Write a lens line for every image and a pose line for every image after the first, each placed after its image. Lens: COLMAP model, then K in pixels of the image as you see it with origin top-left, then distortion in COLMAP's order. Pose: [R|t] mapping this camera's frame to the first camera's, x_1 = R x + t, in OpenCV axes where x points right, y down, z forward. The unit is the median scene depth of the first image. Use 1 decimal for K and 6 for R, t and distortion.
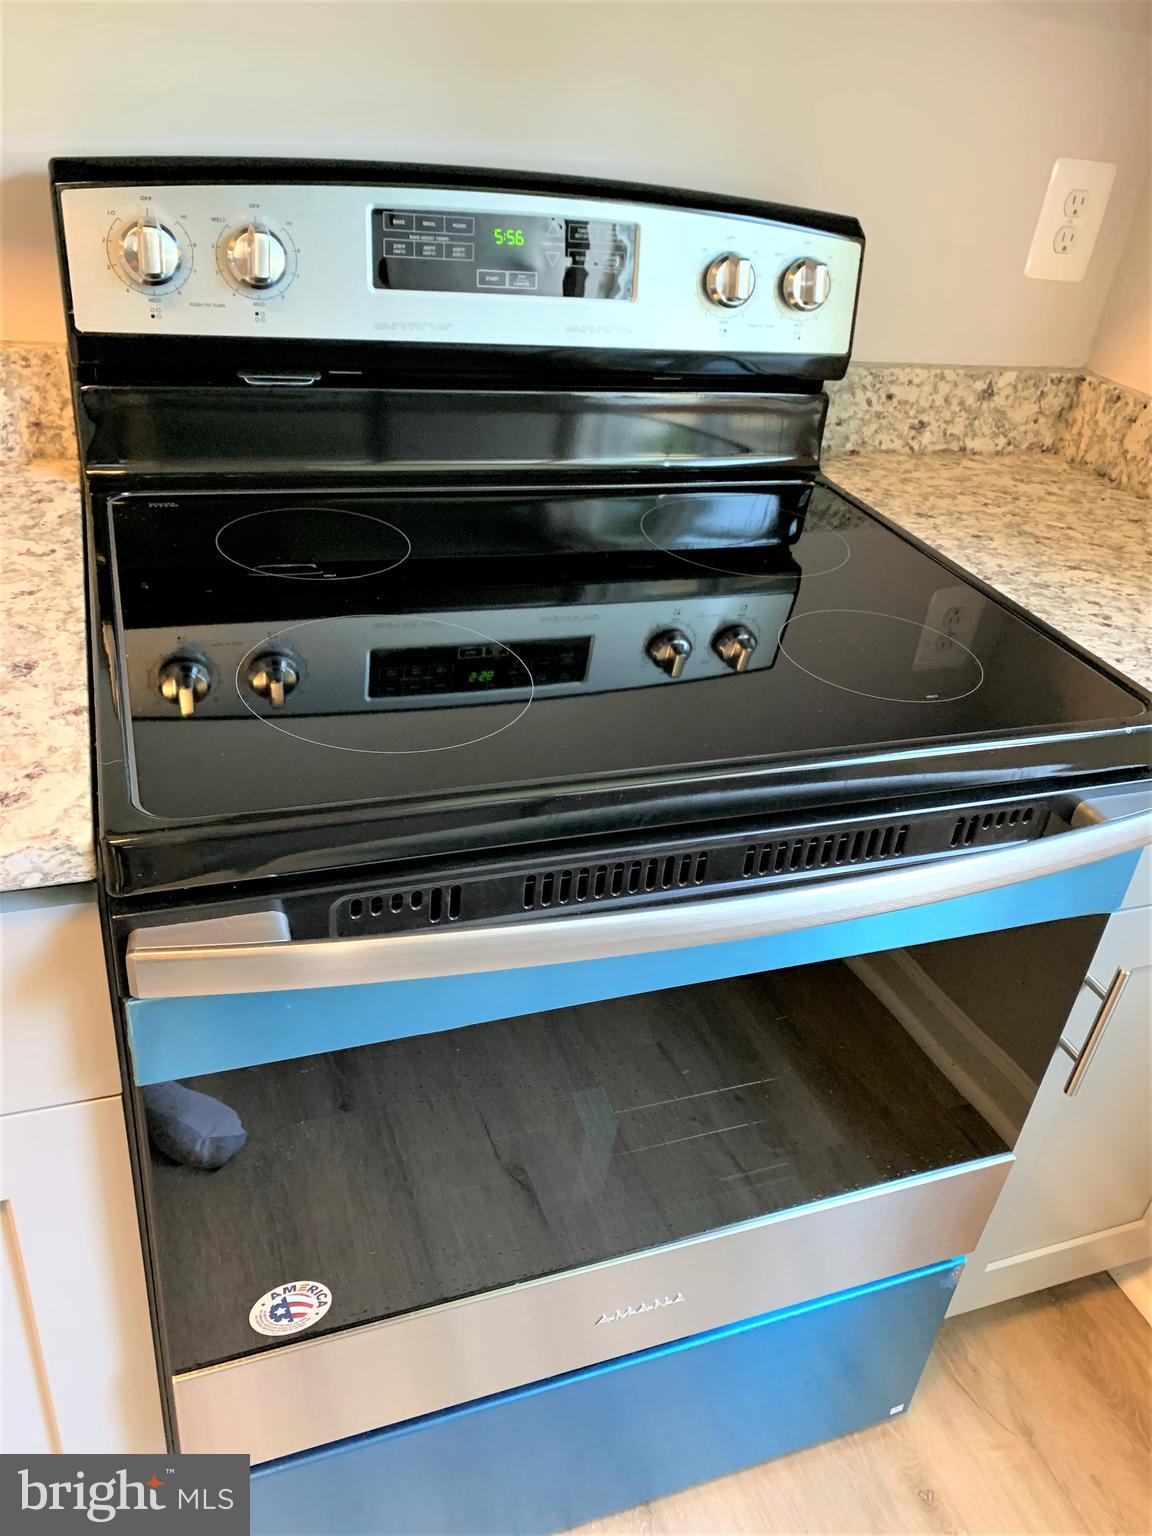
lens RADIAL K [[1203.7, 0, 575.0], [0, 1203.7, 771.1], [0, 0, 1]] dist [0.010063, 0.007492]
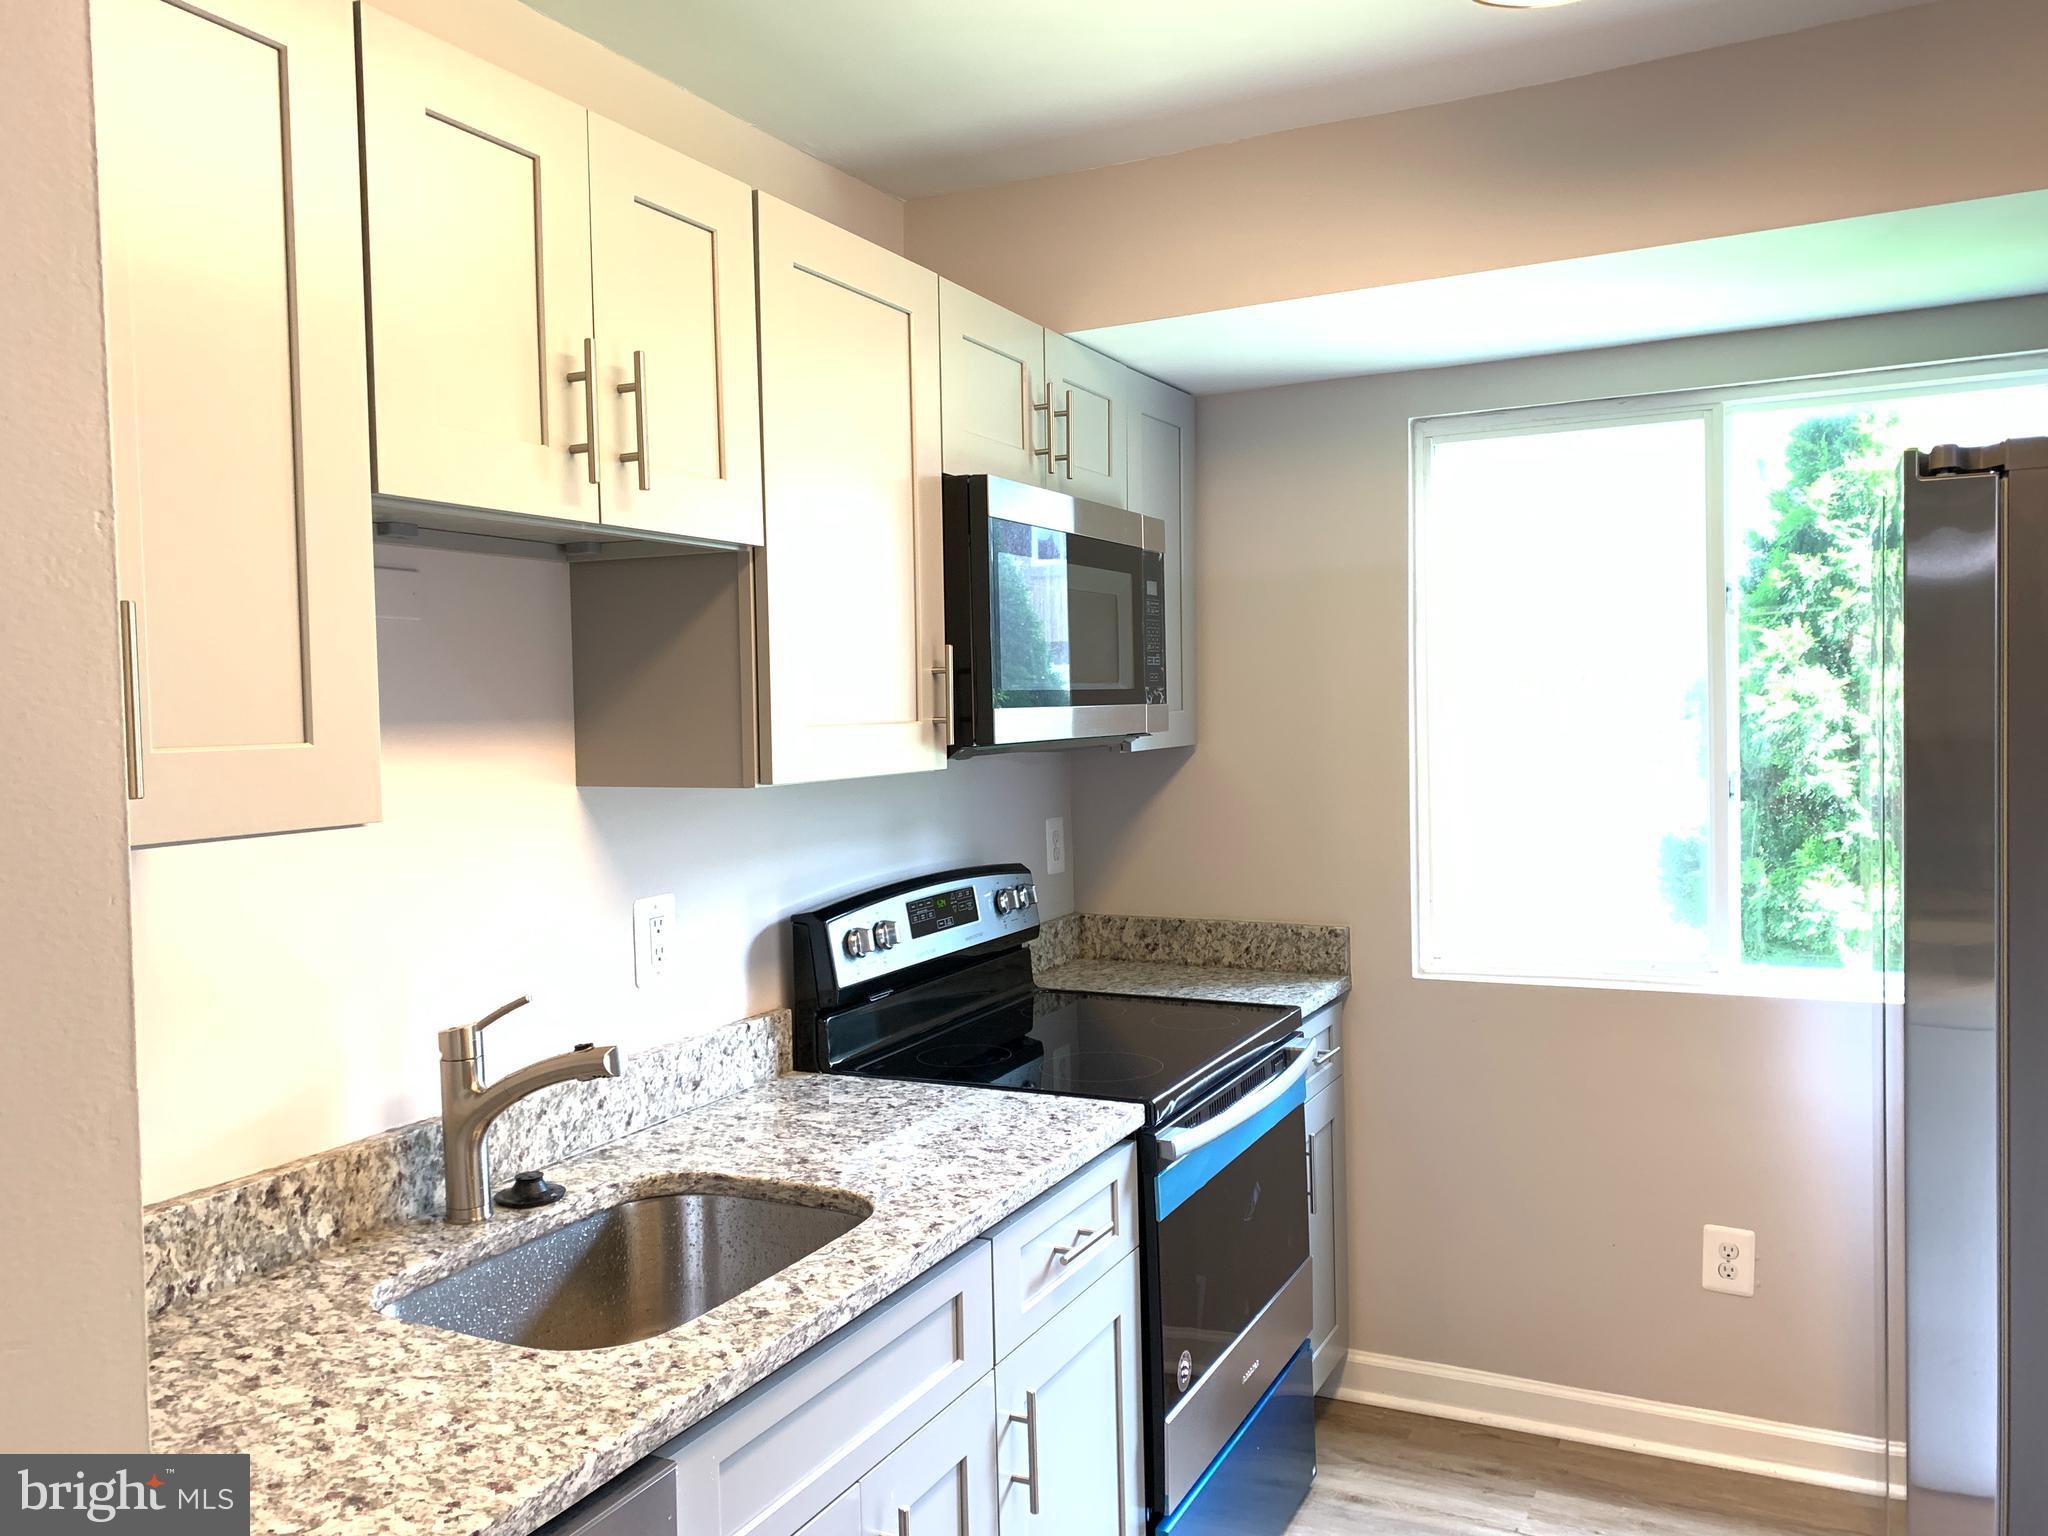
lens RADIAL K [[1569.6, 0, 1020.2], [0, 1569.6, 726.8], [0, 0, 1]] dist [-0.097037, 0.097967]
pose [[0.725313, -0.142142, 0.673585, -1.707205], [0.451381, 0.836965, -0.309425, 0.181833], [-0.519785, 0.528474, 0.671222, -0.992808]]
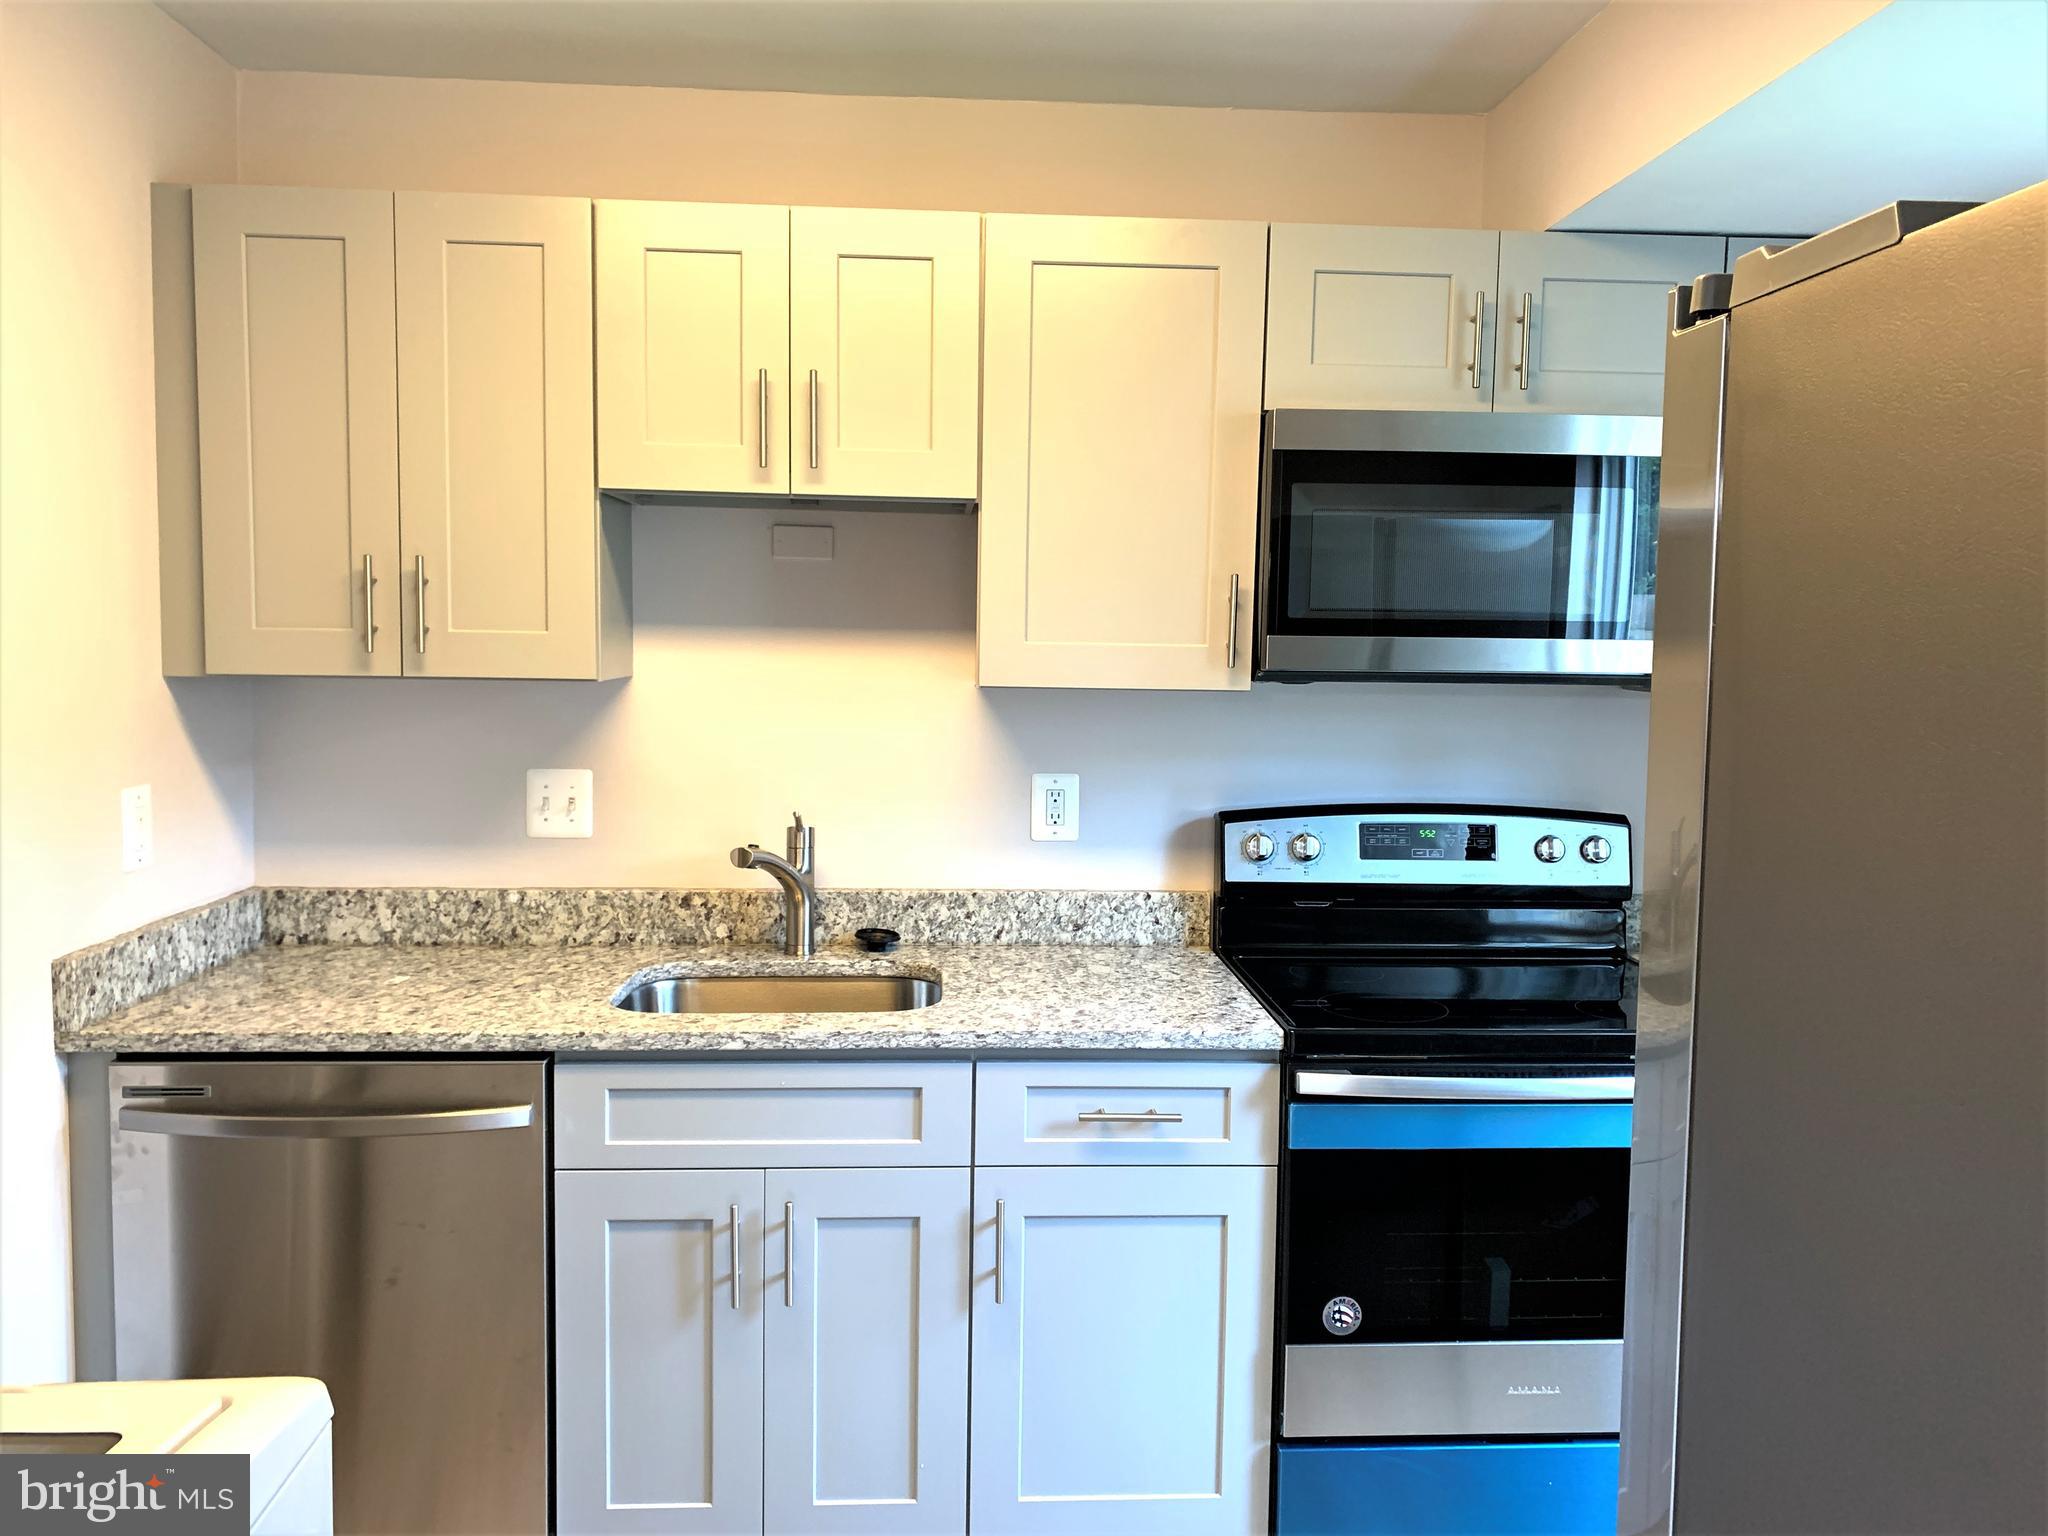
lens RADIAL K [[1541.8, 0, 1031.7], [0, 1541.8, 731.6], [0, 0, 1]] dist [0.095236, -0.205149]
pose [[0.953998, -0.072259, -0.290975, 0.083311], [-0.077793, 0.877623, -0.472997, 0.709786], [0.289545, 0.473874, 0.831629, -1.477645]]
